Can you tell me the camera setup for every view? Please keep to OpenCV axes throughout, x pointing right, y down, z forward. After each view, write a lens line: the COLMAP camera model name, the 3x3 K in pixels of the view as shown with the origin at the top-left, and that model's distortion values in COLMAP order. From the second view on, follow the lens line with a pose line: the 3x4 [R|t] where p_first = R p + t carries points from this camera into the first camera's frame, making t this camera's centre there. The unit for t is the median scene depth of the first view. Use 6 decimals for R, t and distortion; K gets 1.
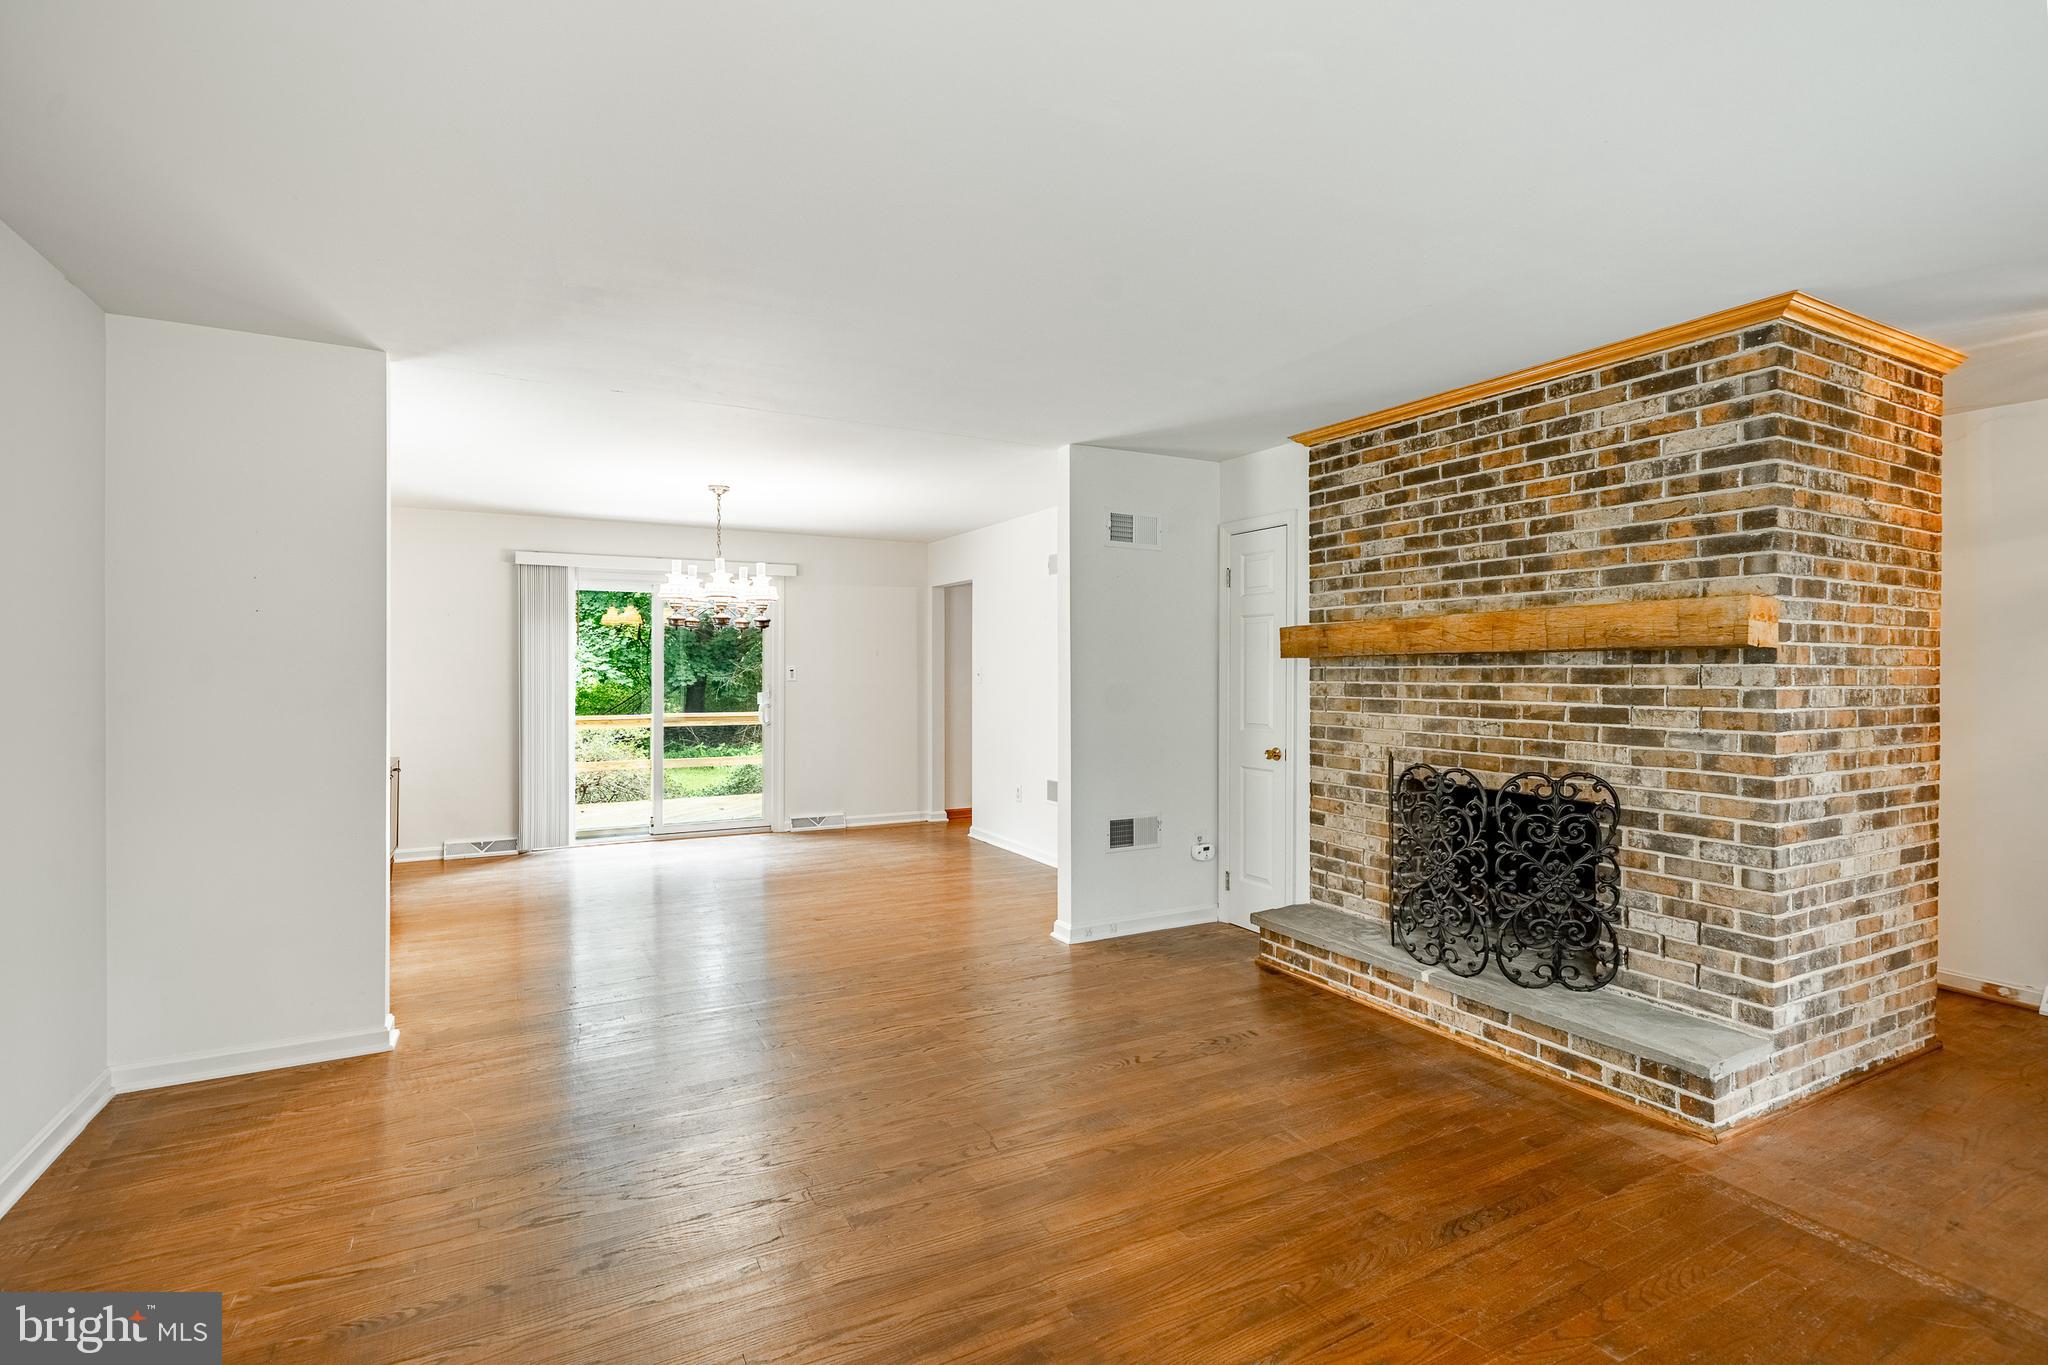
lens RADIAL K [[962.7, 0, 1030.0], [0, 962.7, 676.9], [0, 0, 1]] dist [0.004444, -0.000141]
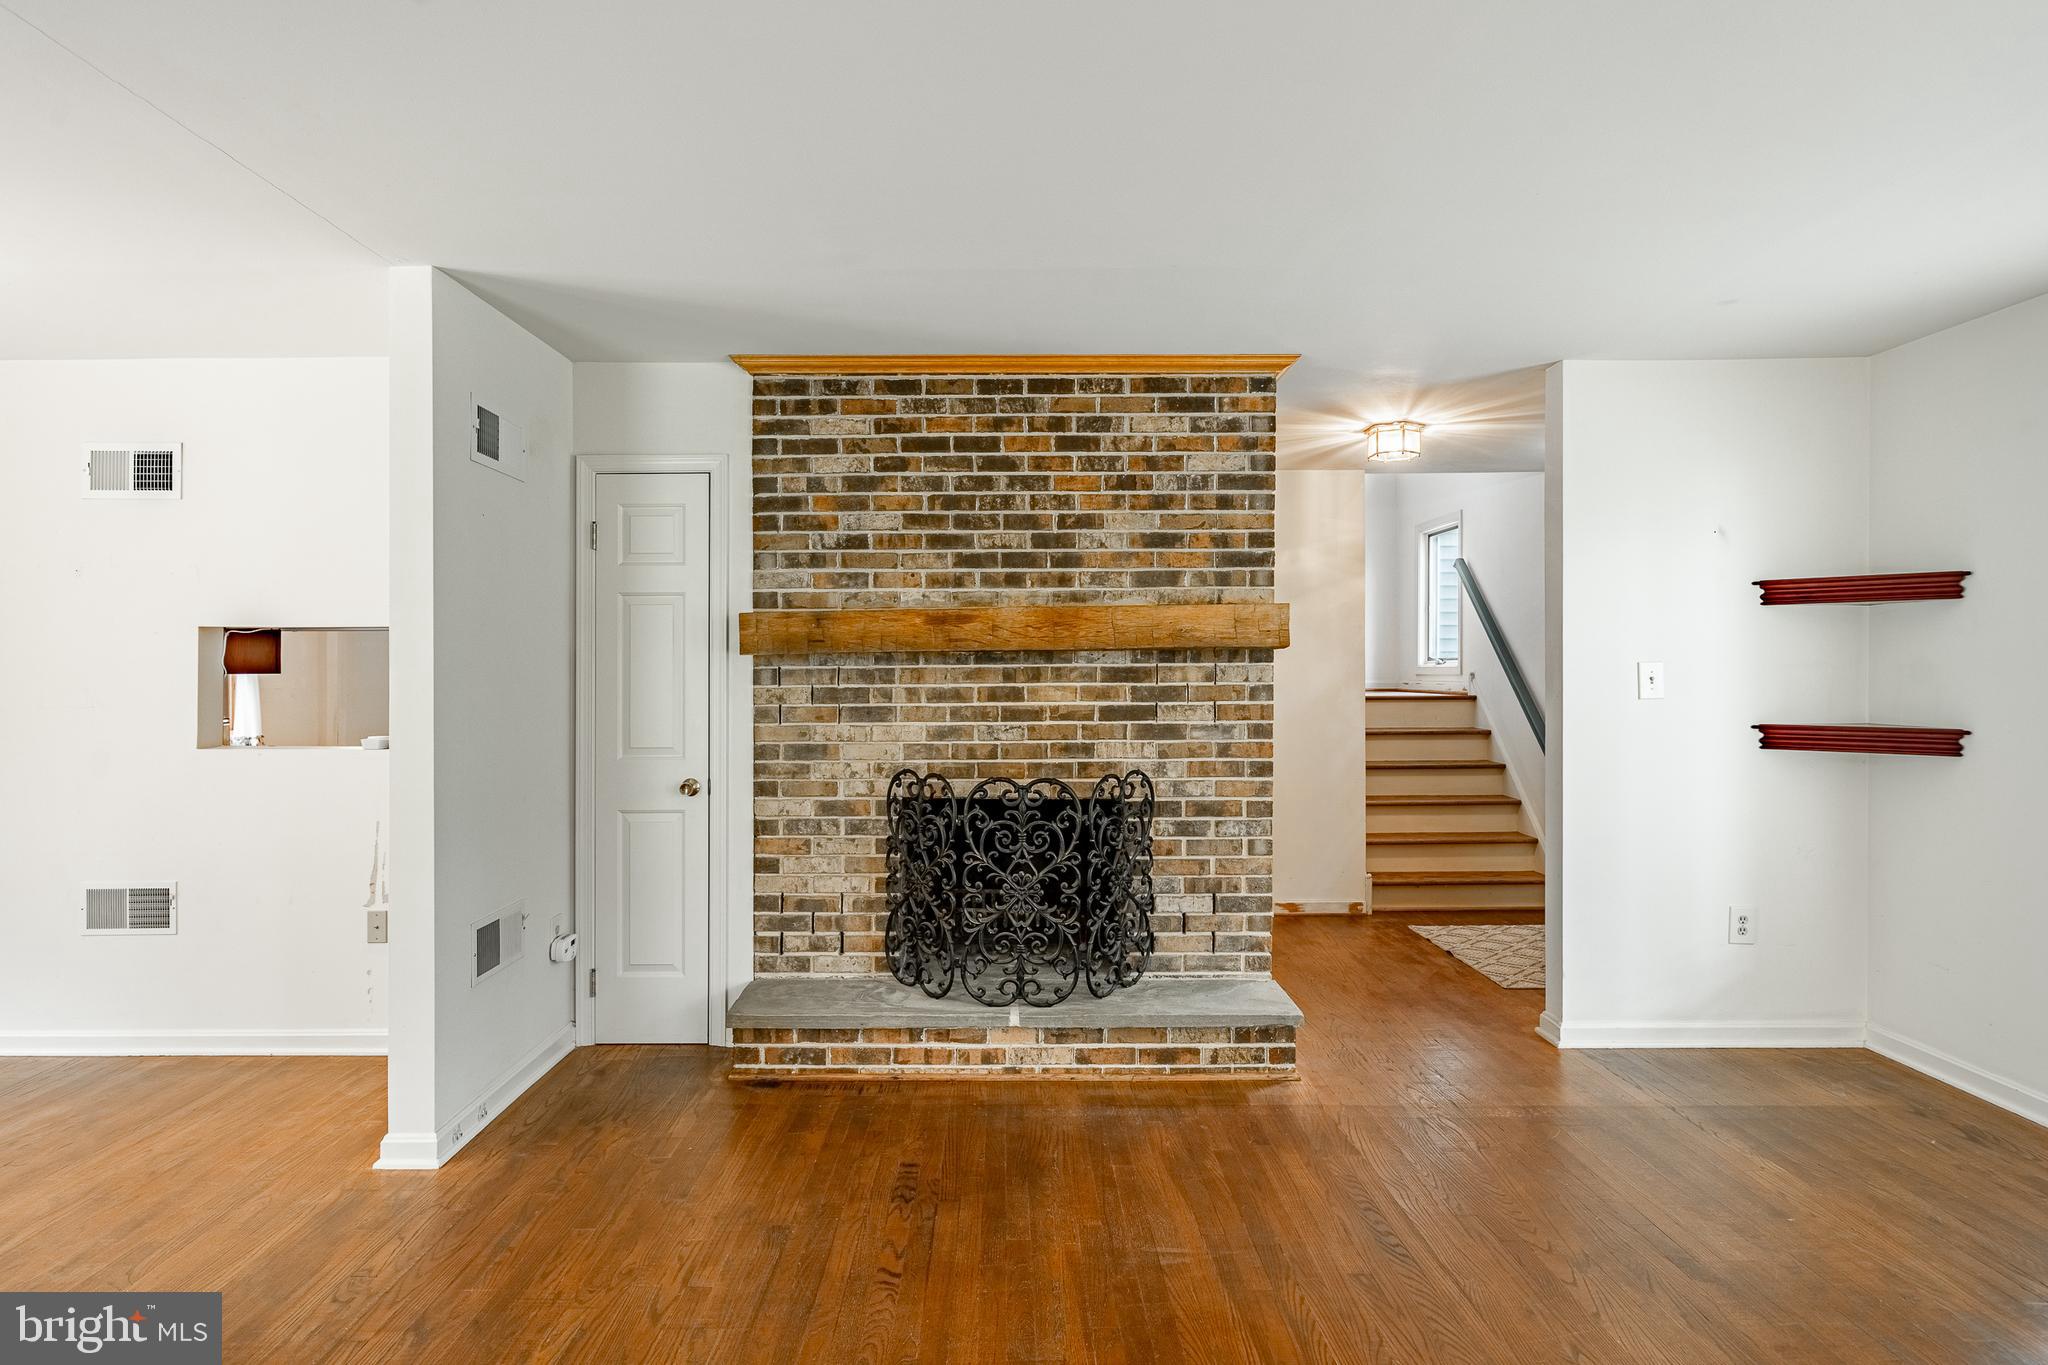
lens RADIAL K [[1064.2, 0, 1016.1], [0, 1064.2, 671.9], [0, 0, 1]] dist [0.003421, 0.001500]
pose [[0.479118, -0.008212, 0.877712, -0.420792], [0.011290, 0.999931, 0.003193, -0.008036], [-0.877678, 0.008380, 0.479178, 0.513913]]
